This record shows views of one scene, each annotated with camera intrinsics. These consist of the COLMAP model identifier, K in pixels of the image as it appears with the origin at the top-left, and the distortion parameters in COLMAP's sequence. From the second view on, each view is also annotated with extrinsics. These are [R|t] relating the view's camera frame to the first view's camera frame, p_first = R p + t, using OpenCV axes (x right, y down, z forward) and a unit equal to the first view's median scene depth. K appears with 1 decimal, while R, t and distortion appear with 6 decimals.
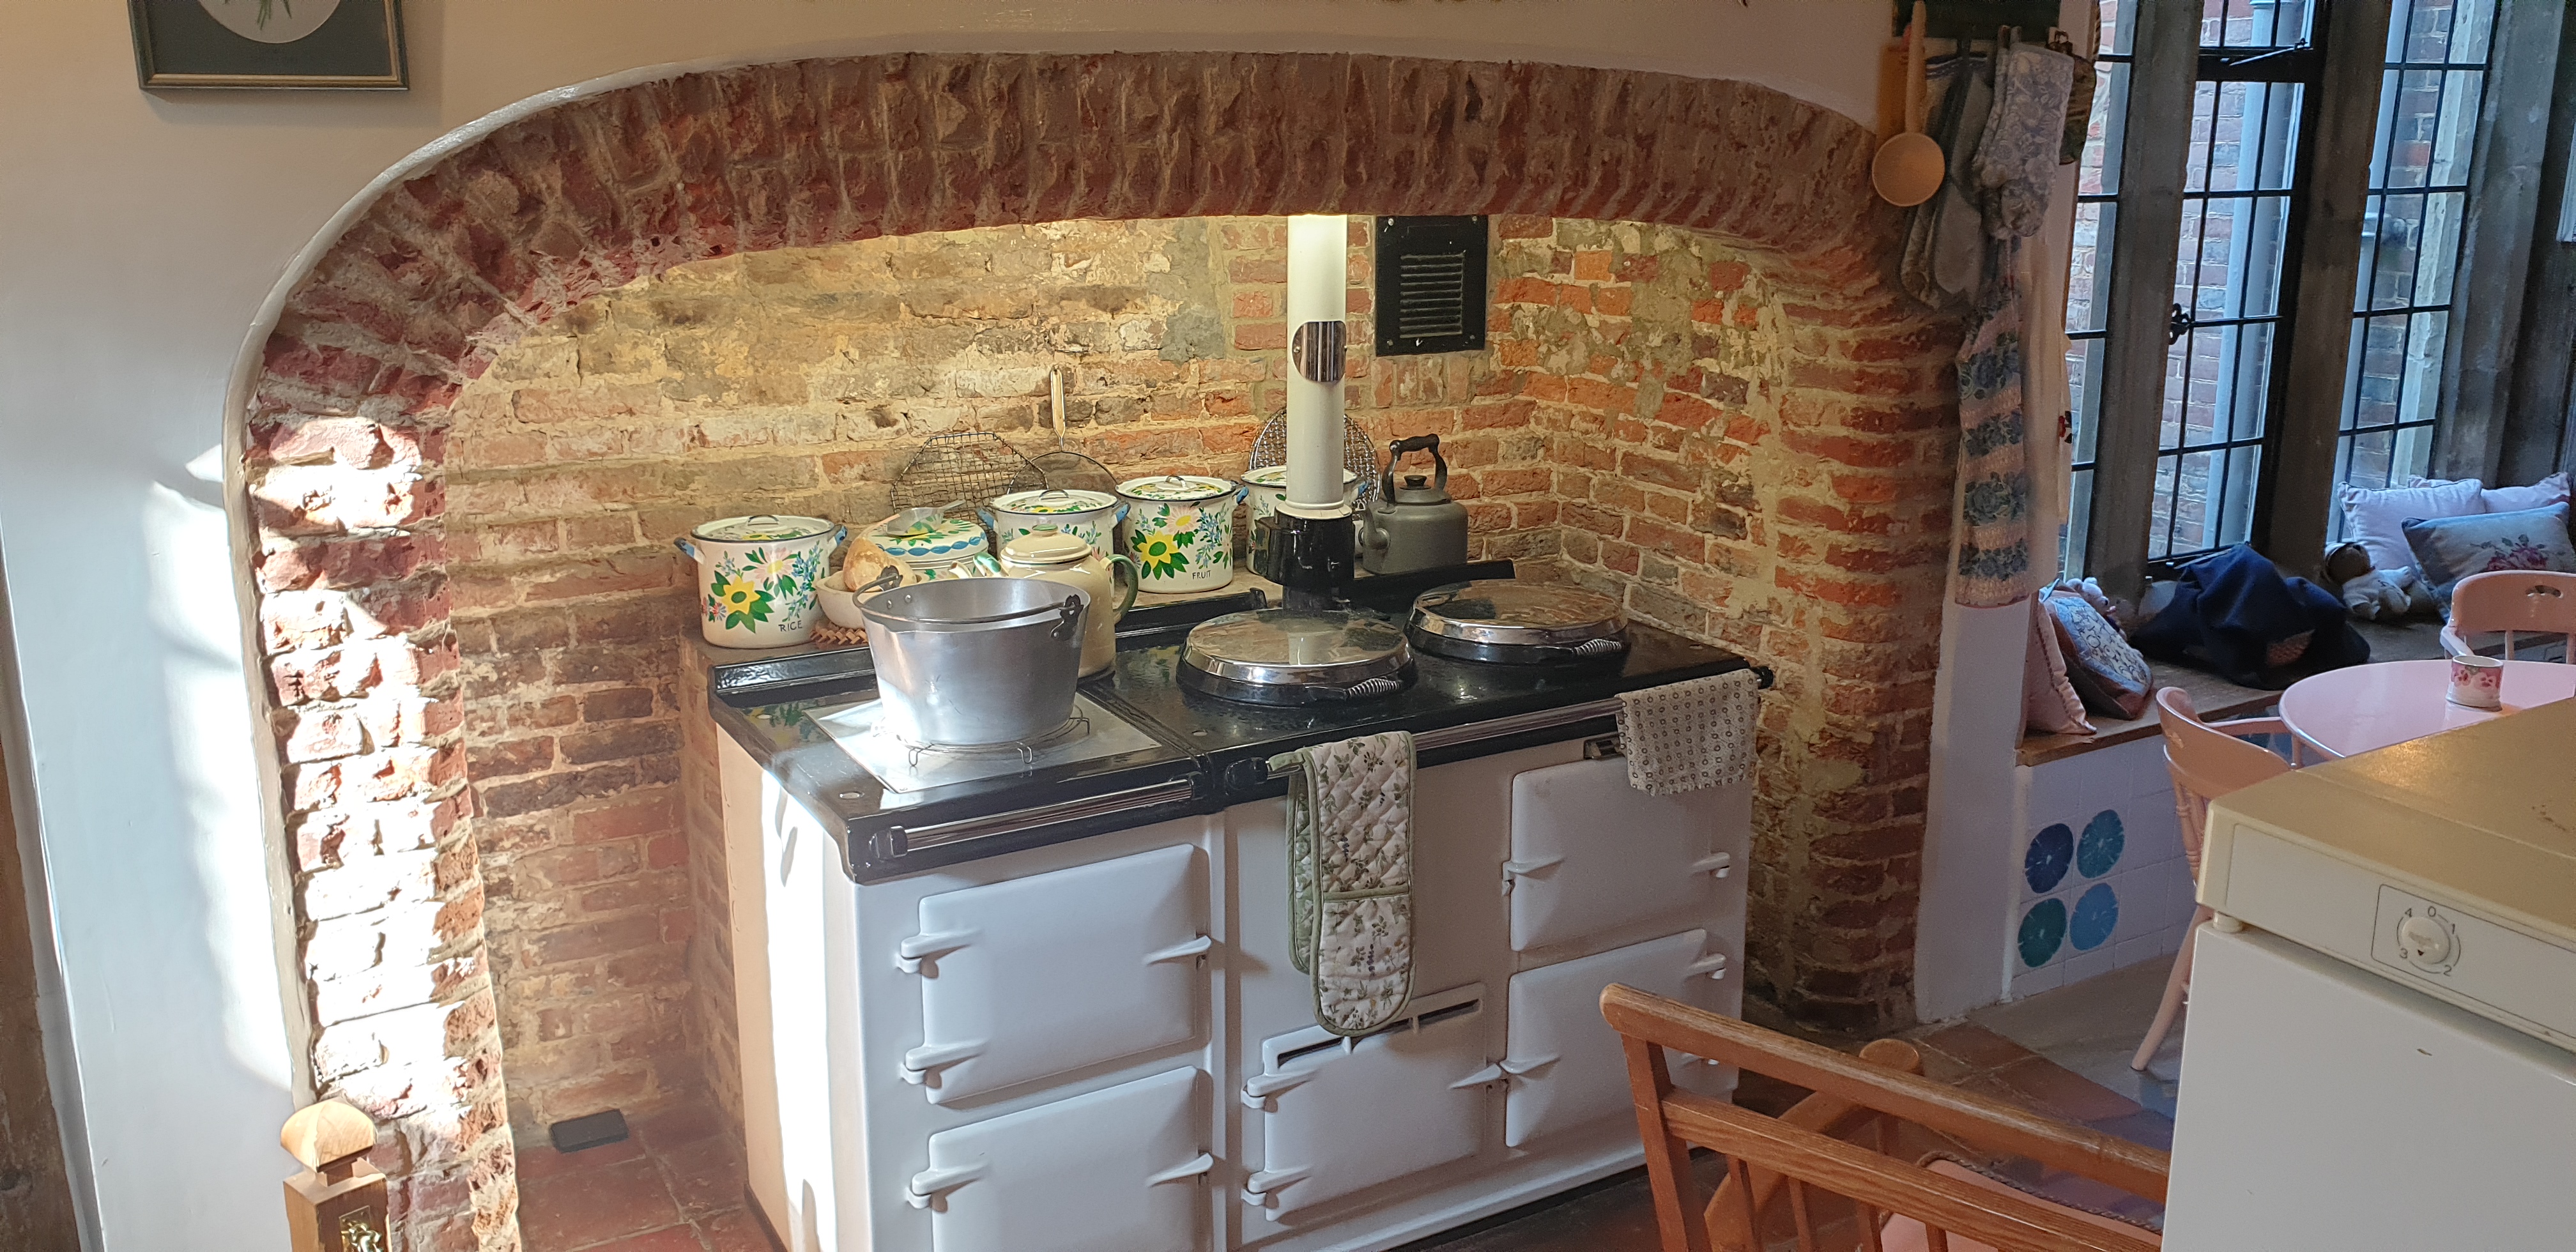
lens RADIAL K [[1987.8, 0, 1322.6], [0, 1987.8, 576.7], [0, 0, 1]] dist [0.098938, -0.173378]
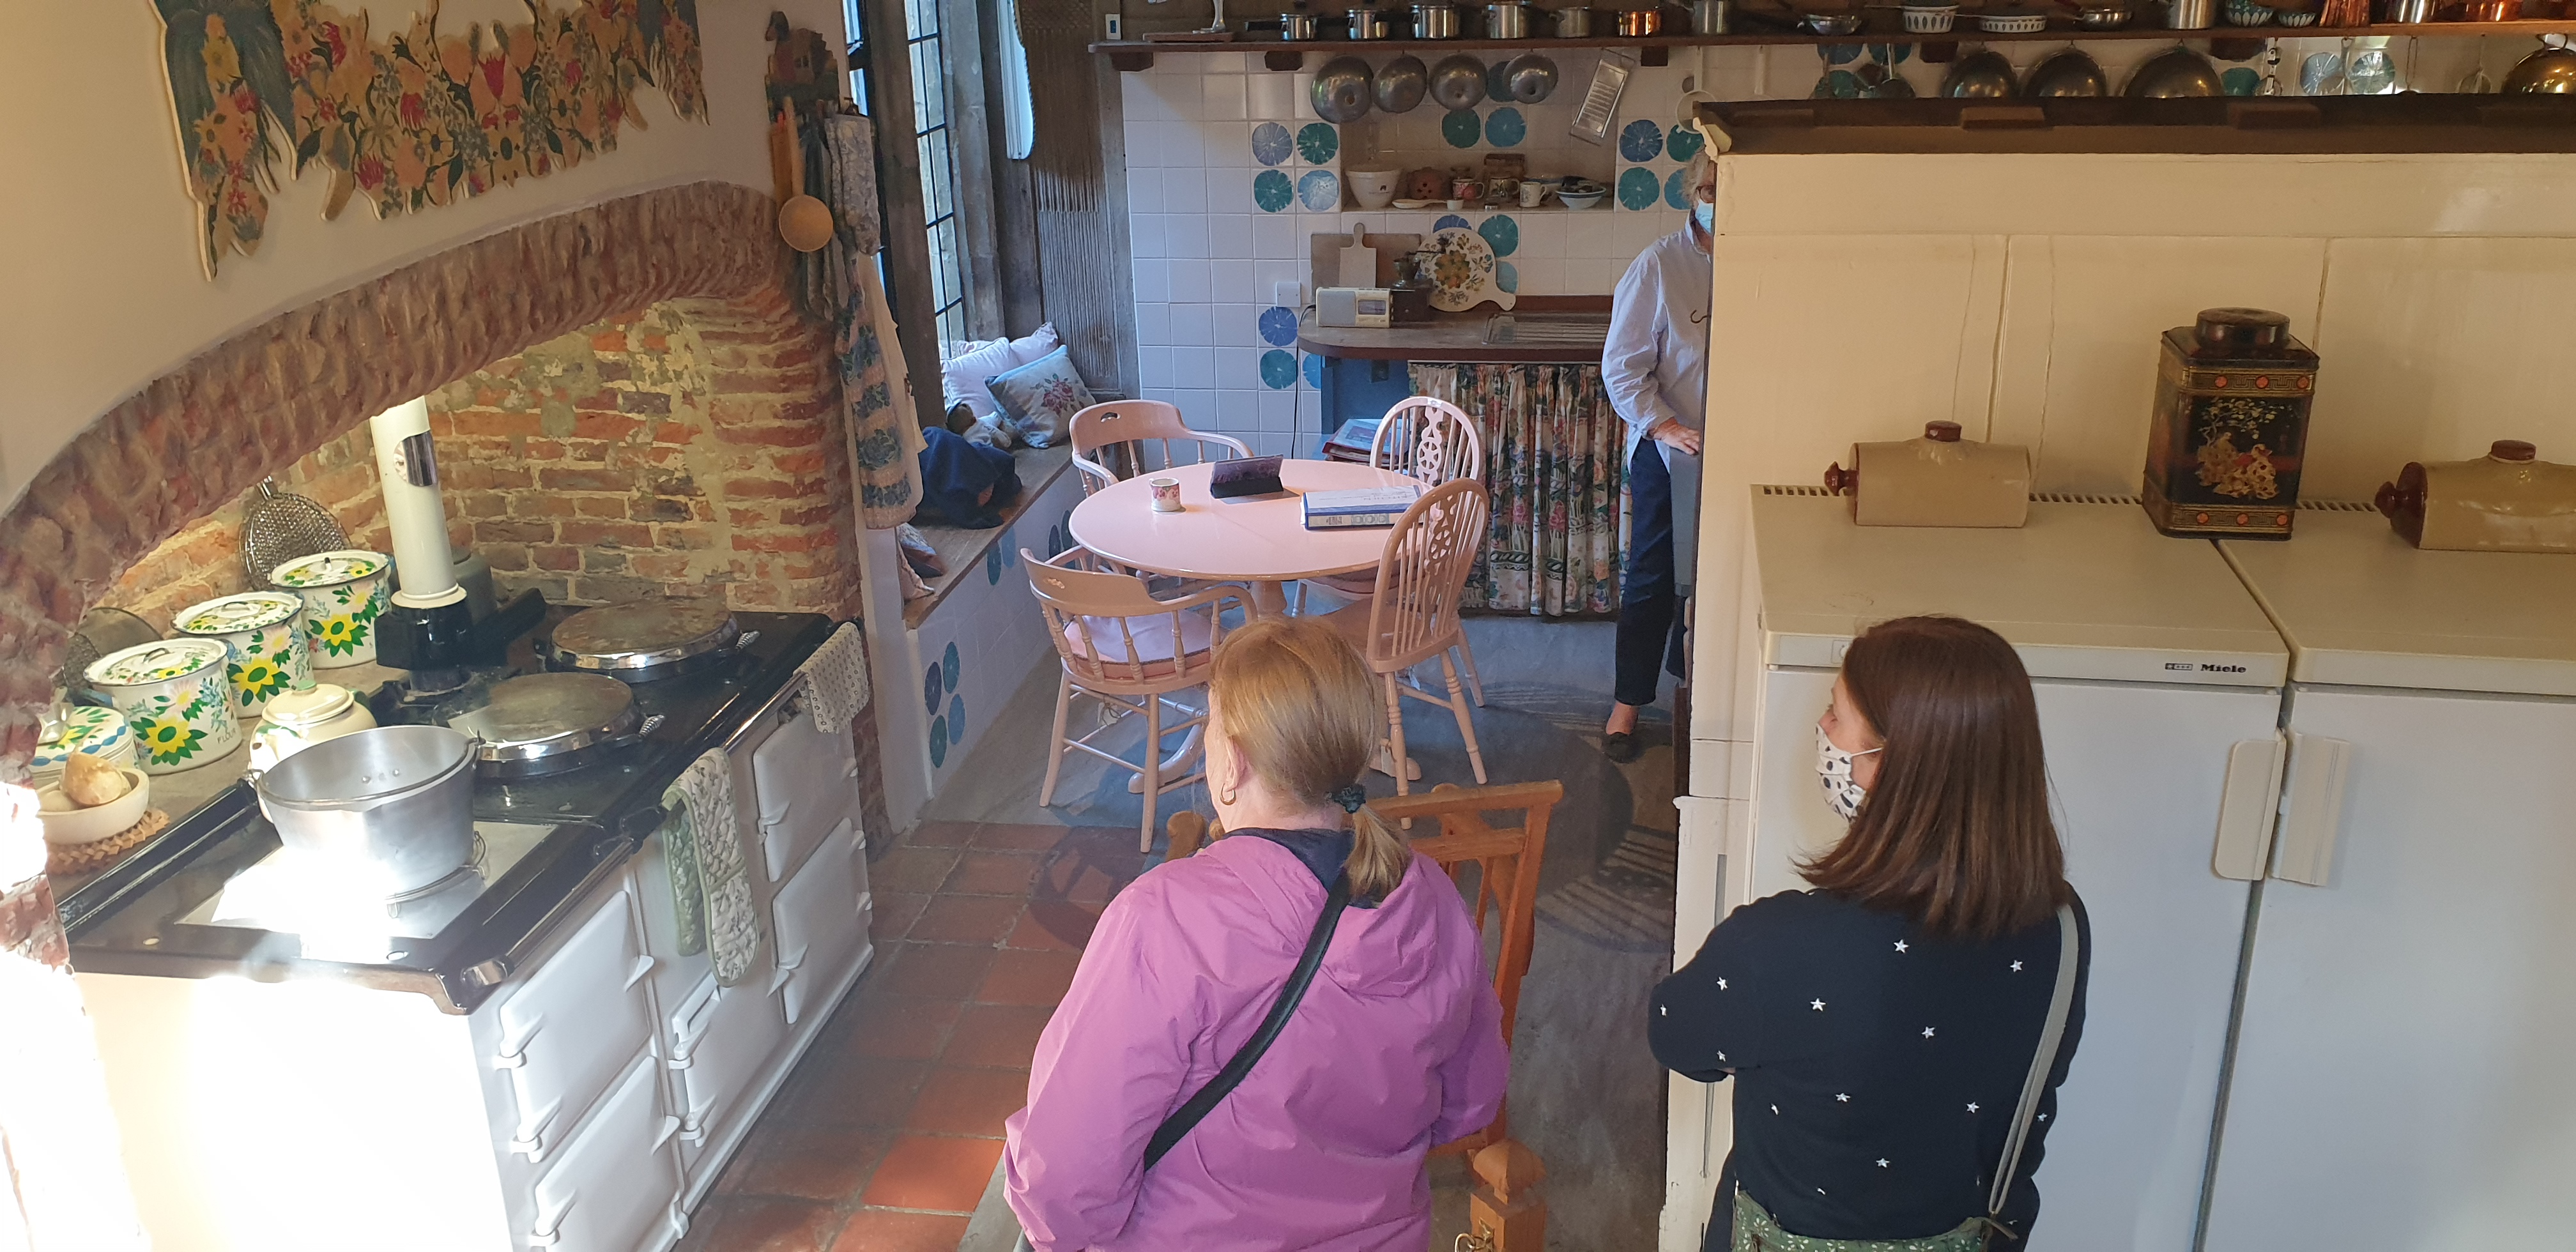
lens RADIAL K [[1987.8, 0, 1322.6], [0, 1987.8, 576.7], [0, 0, 1]] dist [0.098938, -0.173378]
pose [[0.636461, -0.272695, 0.721495, -0.476447], [0.200379, 0.961757, 0.186741, -0.148747], [-0.744826, 0.025719, 0.666763, -0.119067]]
